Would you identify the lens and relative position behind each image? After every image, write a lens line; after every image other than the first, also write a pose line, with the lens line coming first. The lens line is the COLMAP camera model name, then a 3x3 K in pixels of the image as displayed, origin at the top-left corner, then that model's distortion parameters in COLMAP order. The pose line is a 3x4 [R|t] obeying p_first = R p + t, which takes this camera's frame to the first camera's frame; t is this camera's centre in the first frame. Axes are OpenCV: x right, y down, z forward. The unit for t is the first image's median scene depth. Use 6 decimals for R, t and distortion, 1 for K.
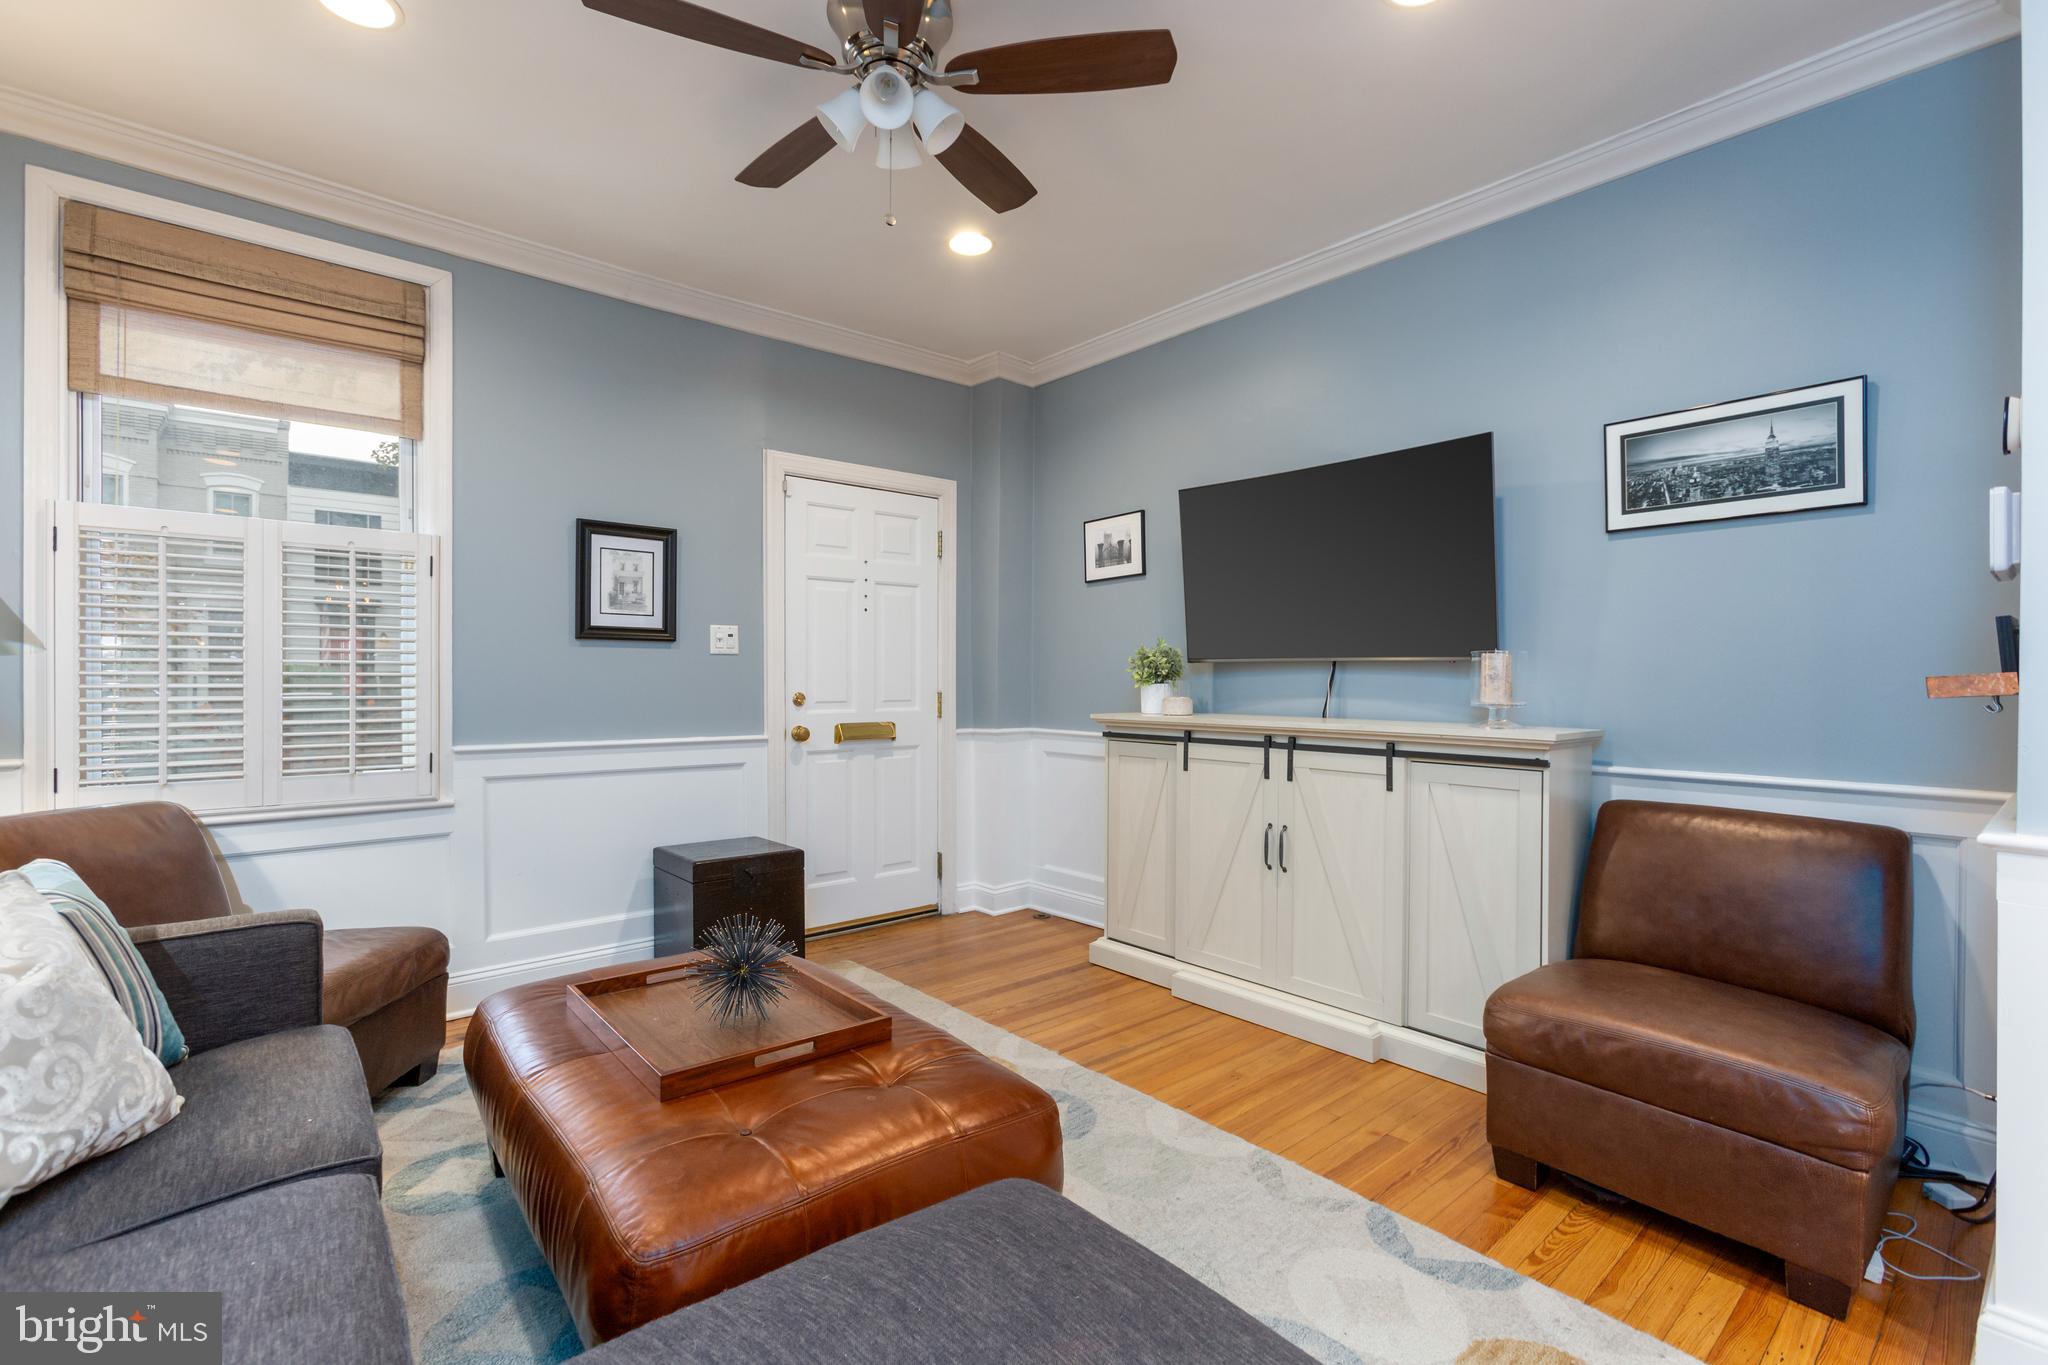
lens RADIAL K [[924.1, 0, 1026.1], [0, 924.1, 675.6], [0, 0, 1]] dist [-0.001337, 0.000470]
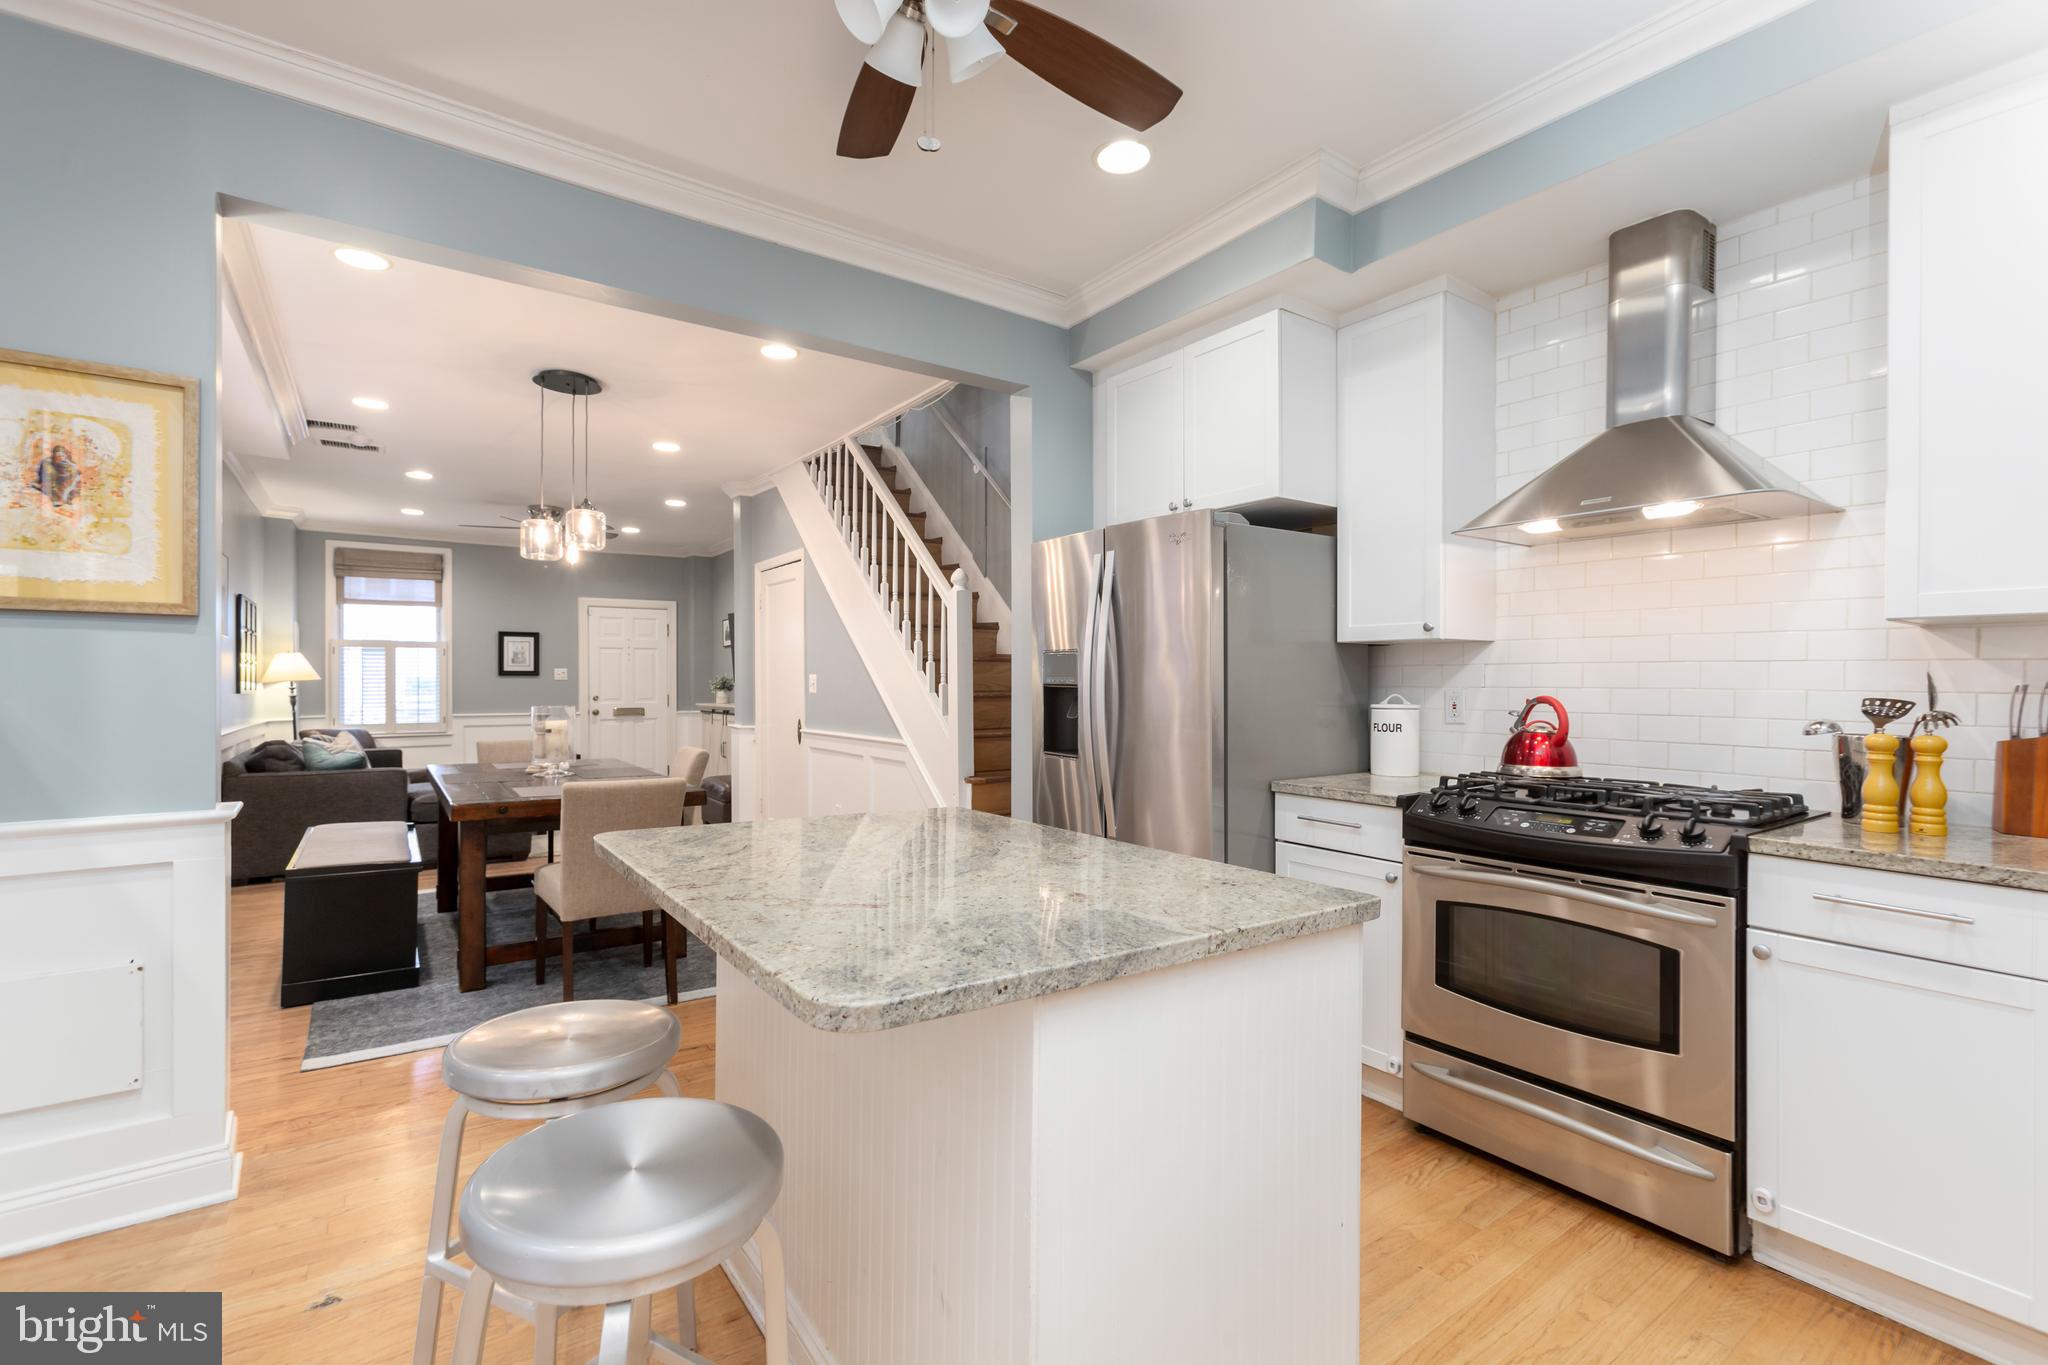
lens RADIAL K [[924.1, 0, 1020.6], [0, 924.1, 666.7], [0, 0, 1]] dist [-0.001337, 0.000470]
pose [[0.994046, -0.002131, -0.108943, 1.260014], [0.001380, 0.999975, -0.006973, -0.042468], [0.108955, 0.006781, 0.994024, -1.444994]]
